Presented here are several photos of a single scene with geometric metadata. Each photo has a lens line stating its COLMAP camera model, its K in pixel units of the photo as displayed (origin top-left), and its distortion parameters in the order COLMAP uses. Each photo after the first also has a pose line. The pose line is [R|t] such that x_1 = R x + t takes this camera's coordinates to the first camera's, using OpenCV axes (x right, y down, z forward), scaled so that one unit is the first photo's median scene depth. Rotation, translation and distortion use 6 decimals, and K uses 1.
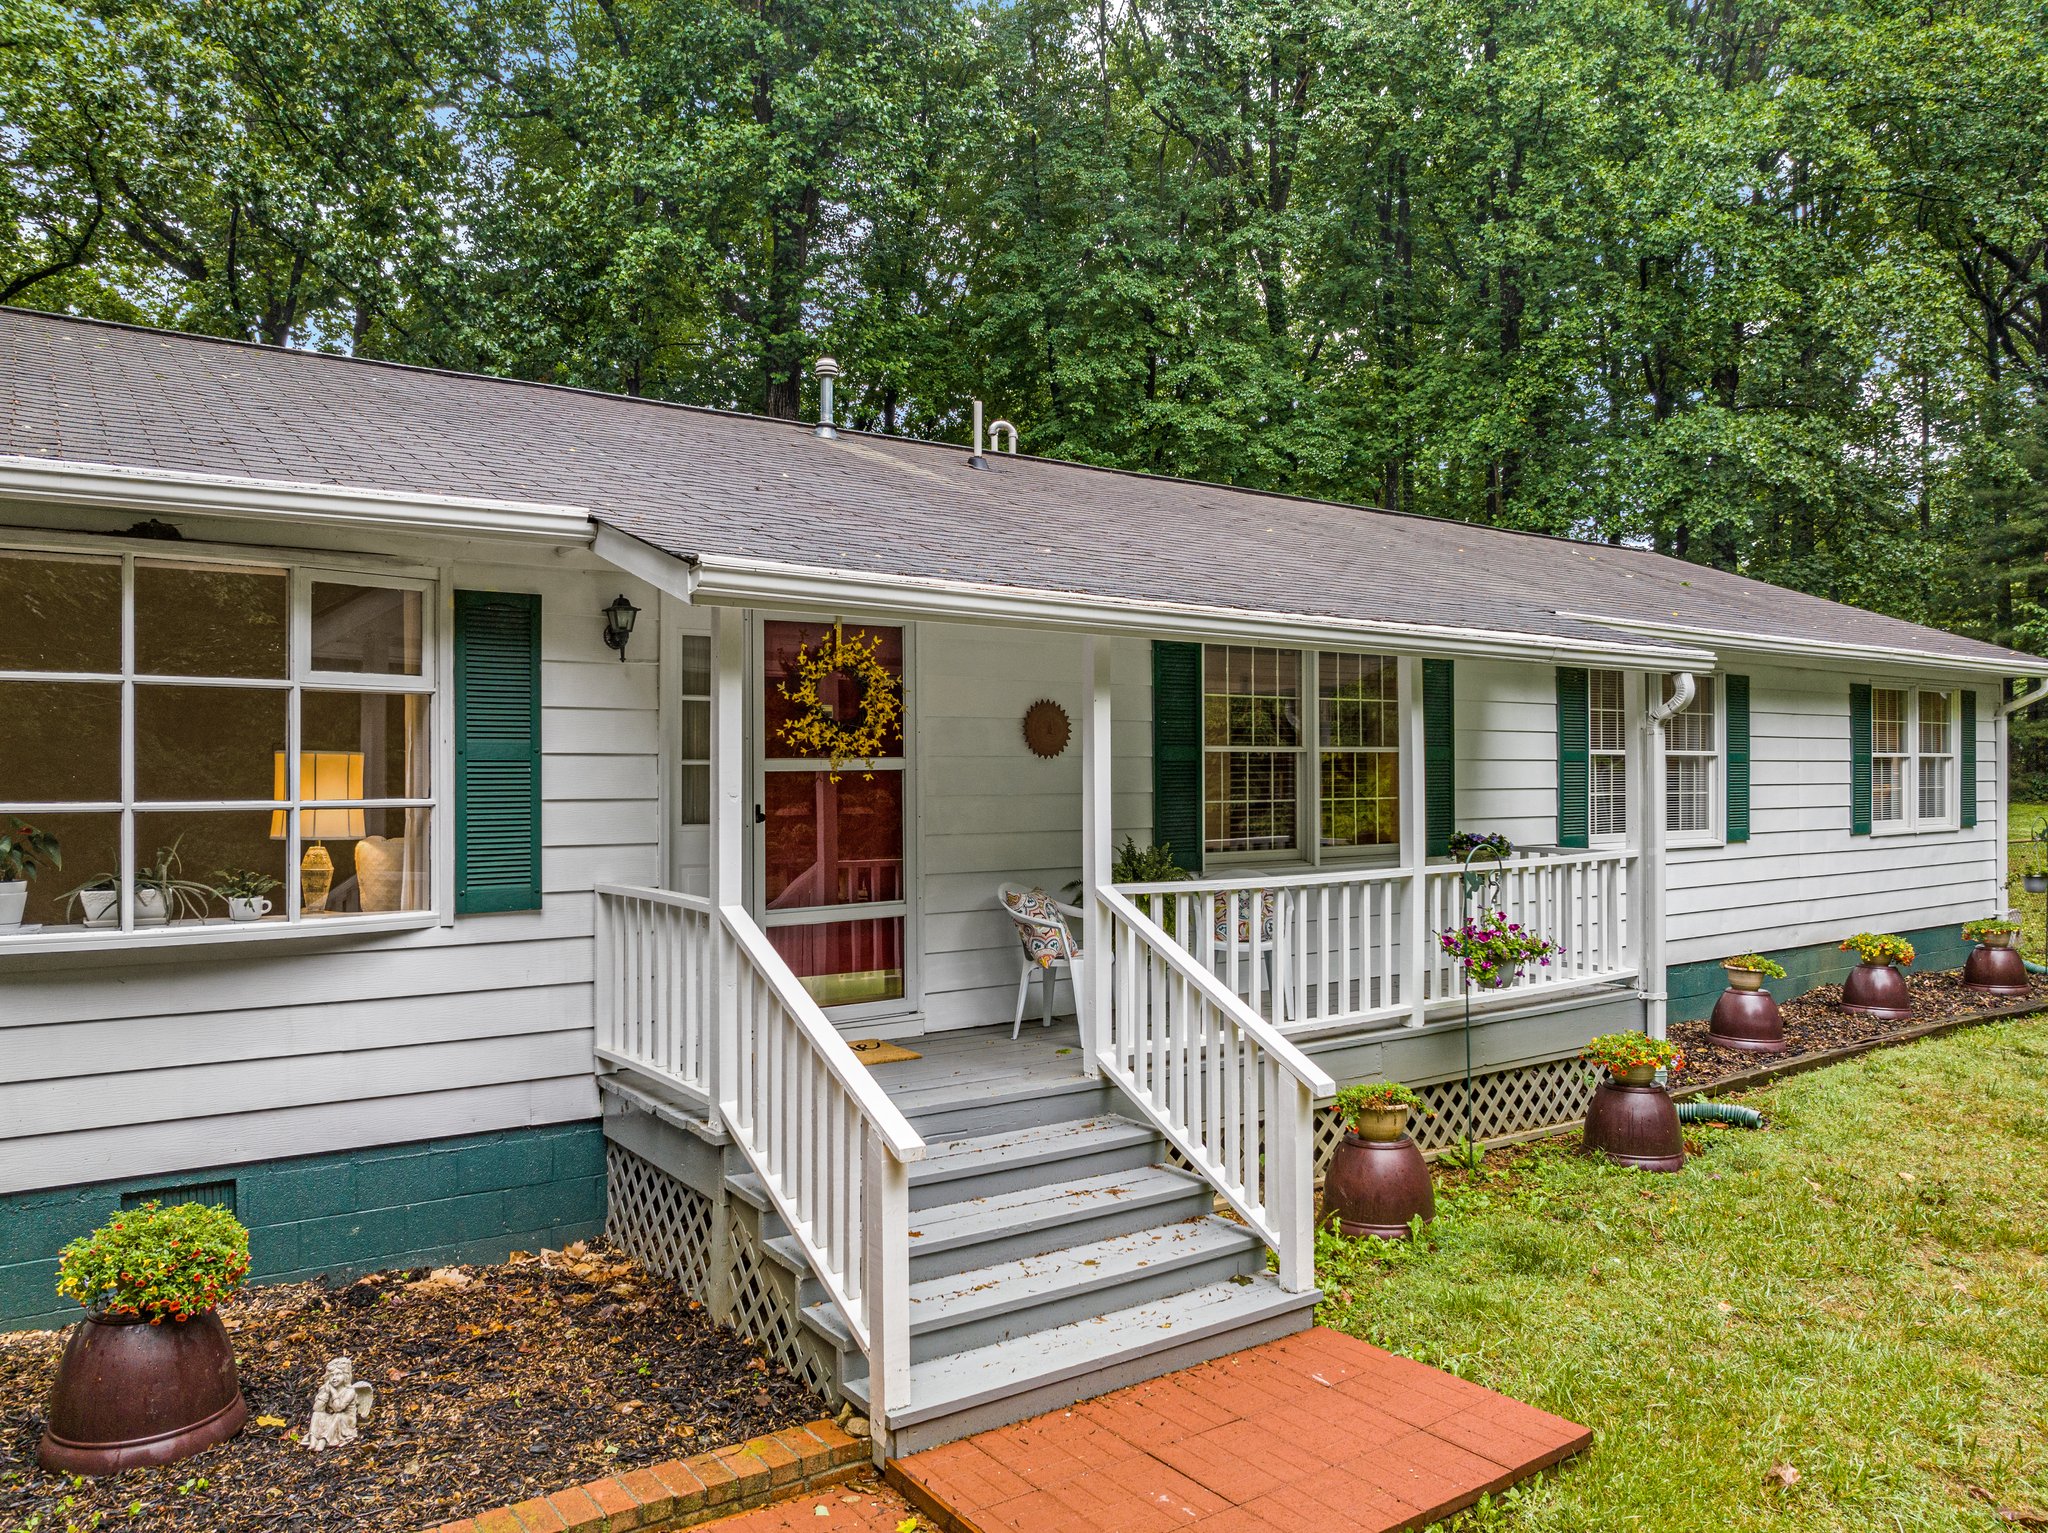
lens RADIAL K [[1436.7, 0, 1011.3], [0, 1436.7, 766.7], [0, 0, 1]] dist [-0.012718, -0.050979]
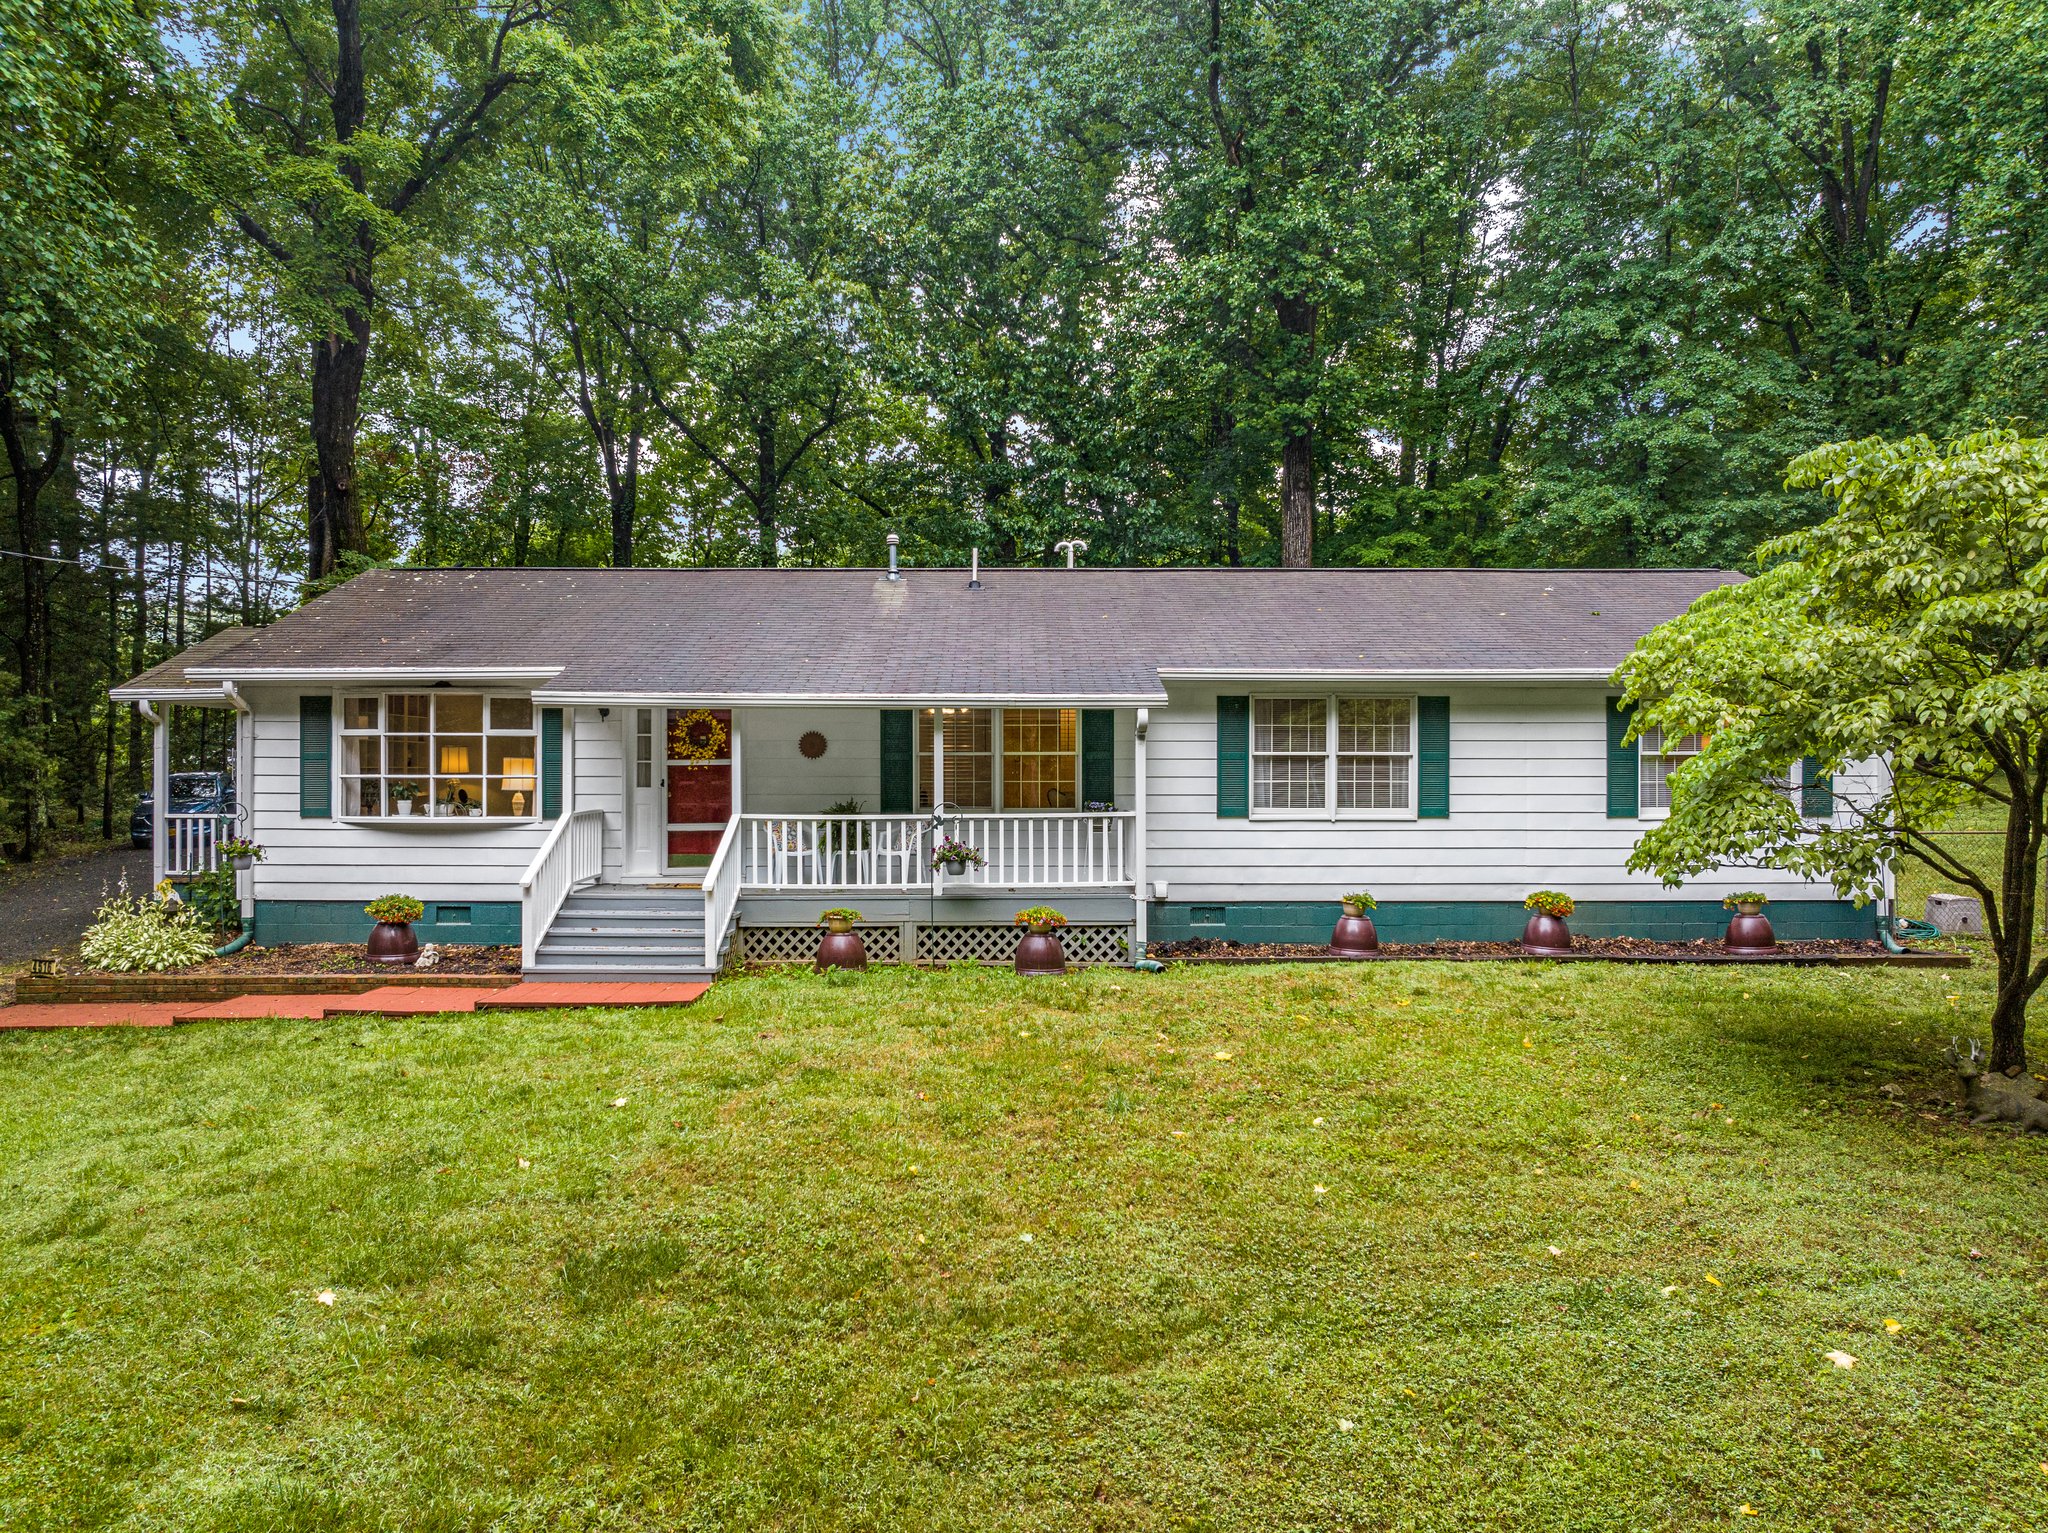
lens RADIAL K [[1436.7, 0, 1011.3], [0, 1436.7, 766.7], [0, 0, 1]] dist [-0.012718, -0.050979]
pose [[0.824053, 0.001384, -0.566511, 1.304491], [0.000105, 0.999997, 0.002596, -0.000176], [0.566513, -0.002199, 0.824050, -0.503155]]
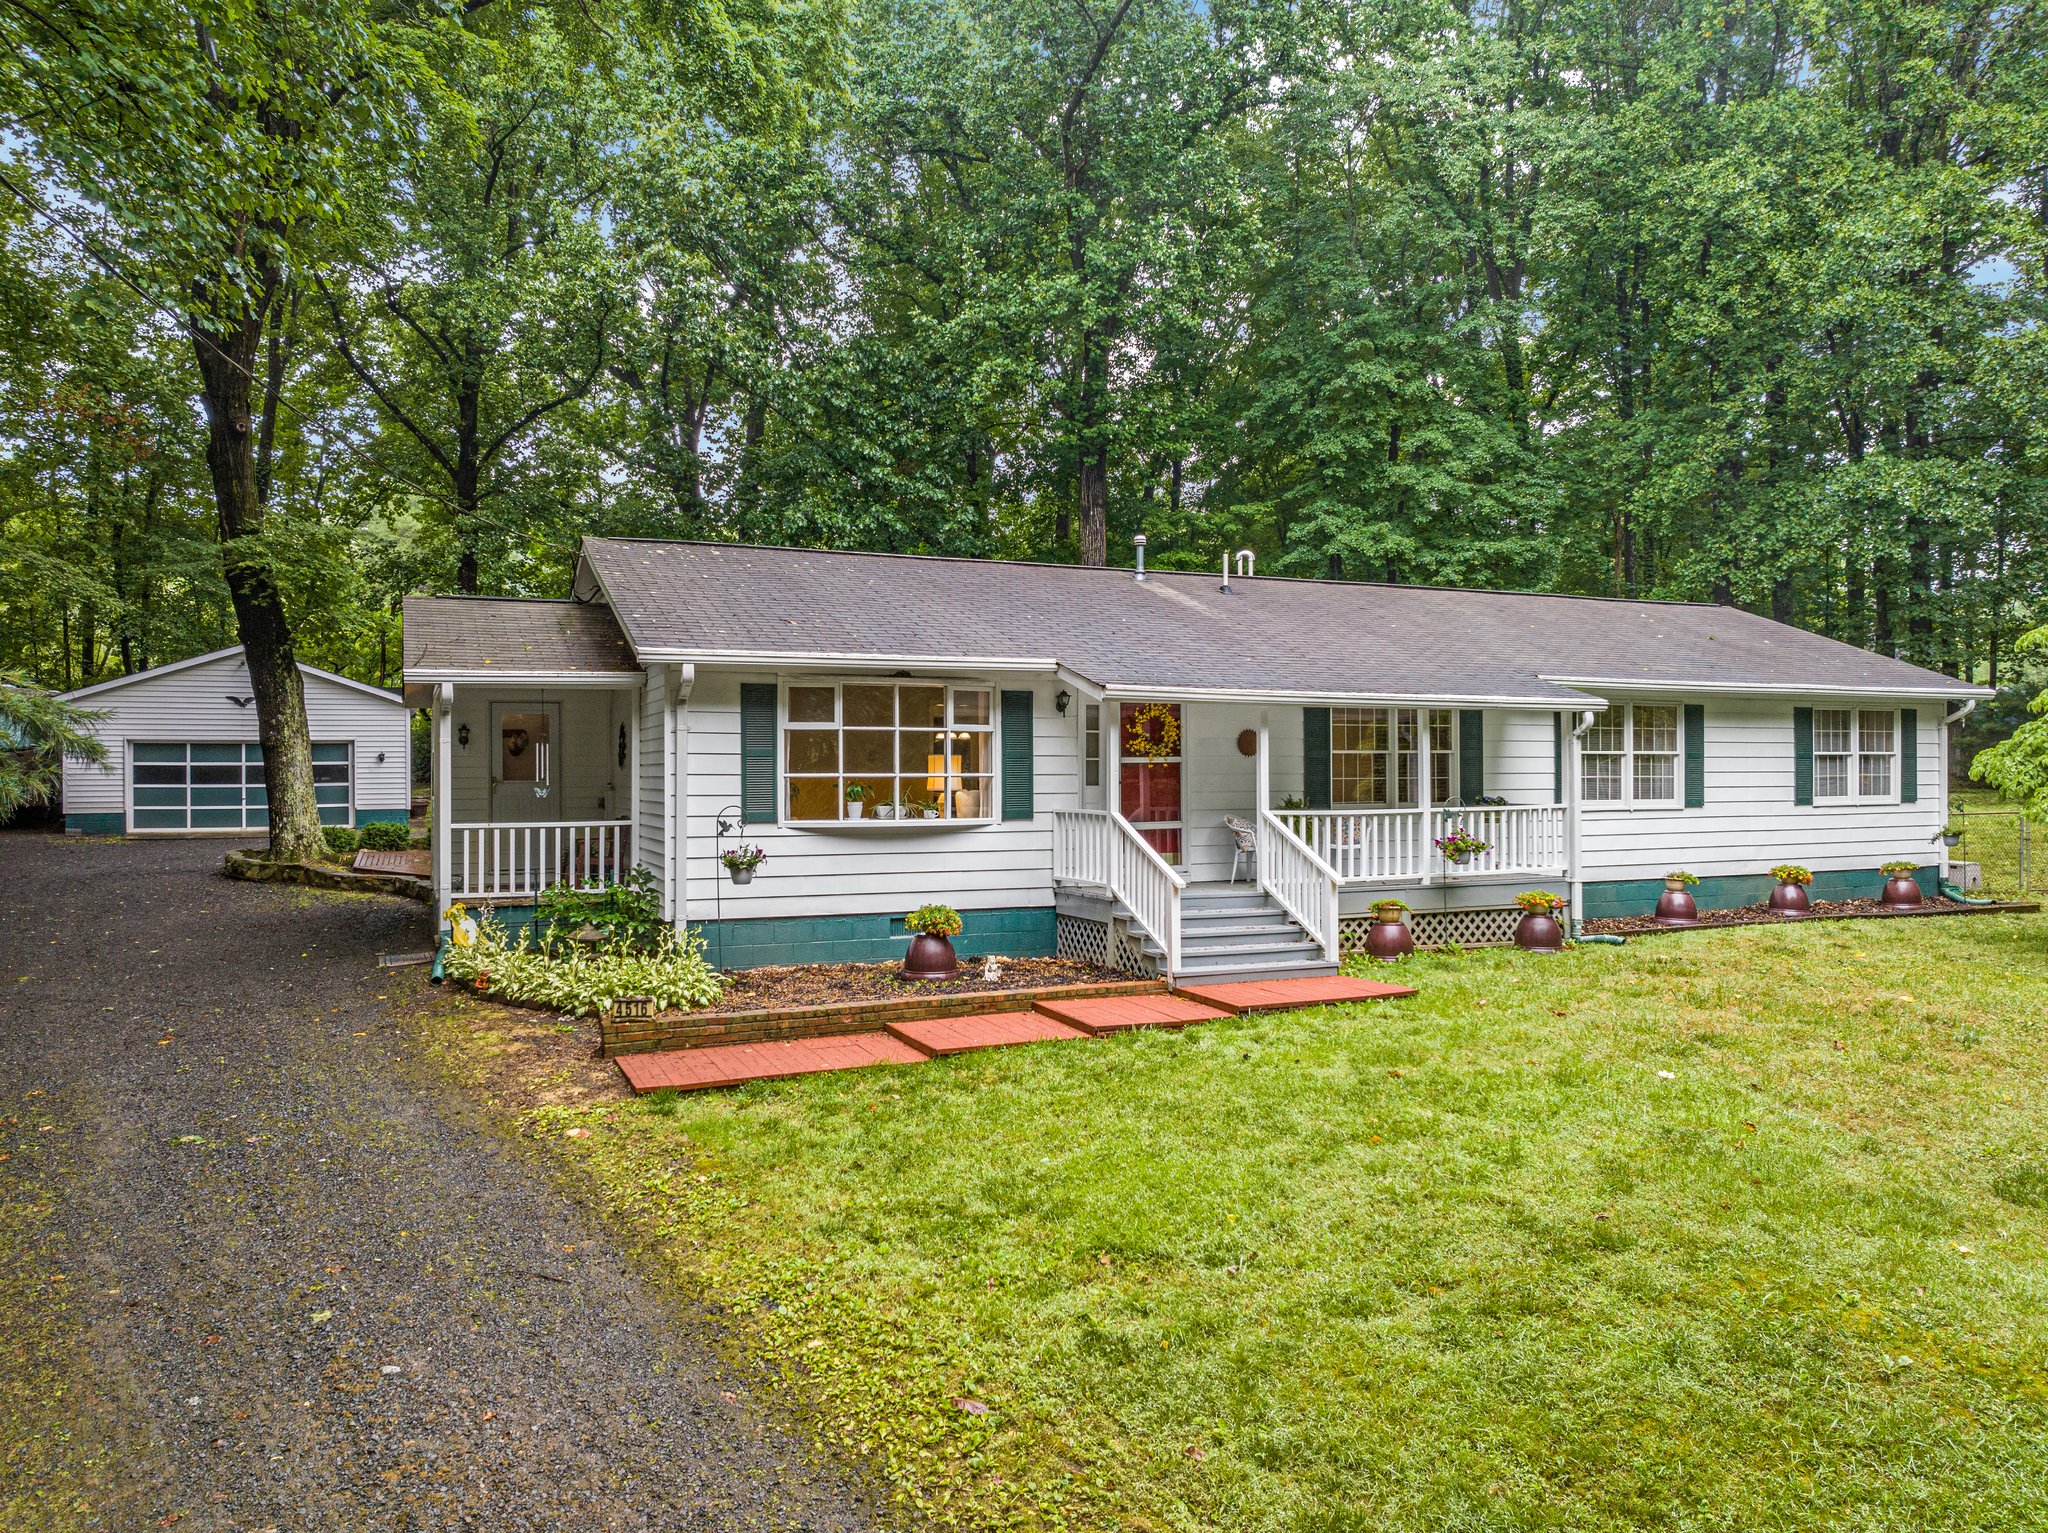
lens RADIAL K [[1436.7, 0, 1011.3], [0, 1436.7, 766.7], [0, 0, 1]] dist [-0.012718, -0.050979]
pose [[0.979907, -0.001748, -0.199447, 0.093456], [0.001747, 0.999998, -0.000181, 0.007702], [0.199447, -0.000171, 0.979909, -1.036658]]
